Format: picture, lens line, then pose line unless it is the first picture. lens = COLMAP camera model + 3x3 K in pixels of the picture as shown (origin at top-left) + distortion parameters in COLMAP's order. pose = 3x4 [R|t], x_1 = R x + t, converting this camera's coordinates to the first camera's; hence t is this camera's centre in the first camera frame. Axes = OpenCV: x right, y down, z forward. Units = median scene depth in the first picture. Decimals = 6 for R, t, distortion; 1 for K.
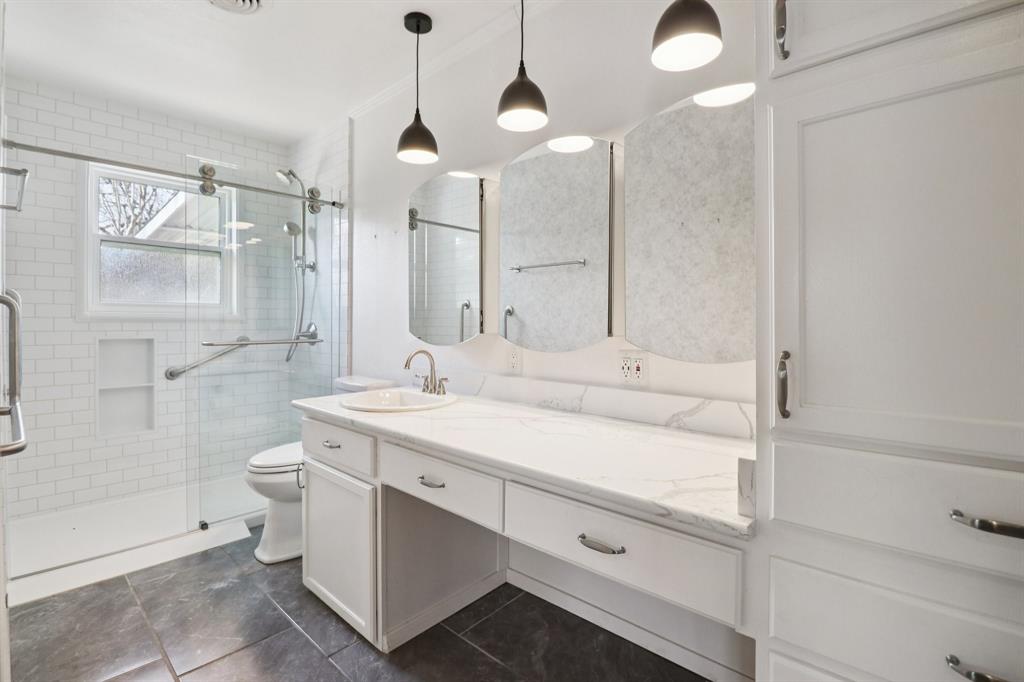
lens RADIAL K [[473.0, 0, 504.5], [0, 473.0, 319.8], [0, 0, 1]] dist [-0.007330, -0.007455]
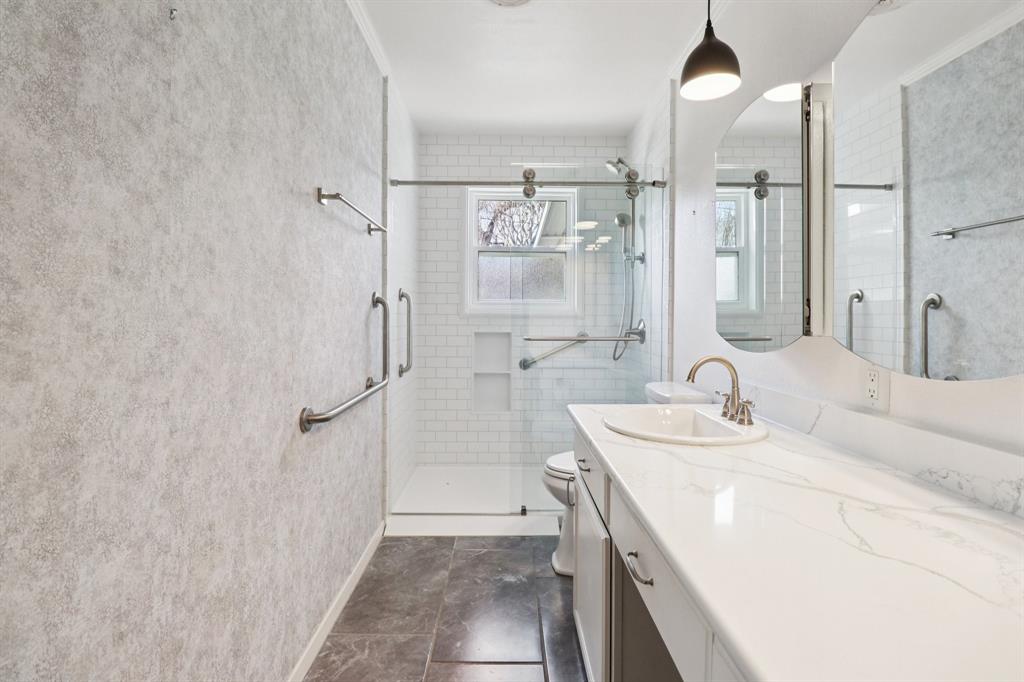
lens RADIAL K [[473.0, 0, 505.9], [0, 473.0, 315.8], [0, 0, 1]] dist [-0.007330, -0.007455]
pose [[0.693861, -0.002563, -0.720105, 0.094566], [0.000404, 0.999995, -0.003170, 0.003304], [0.720109, 0.001909, 0.693858, 0.230425]]
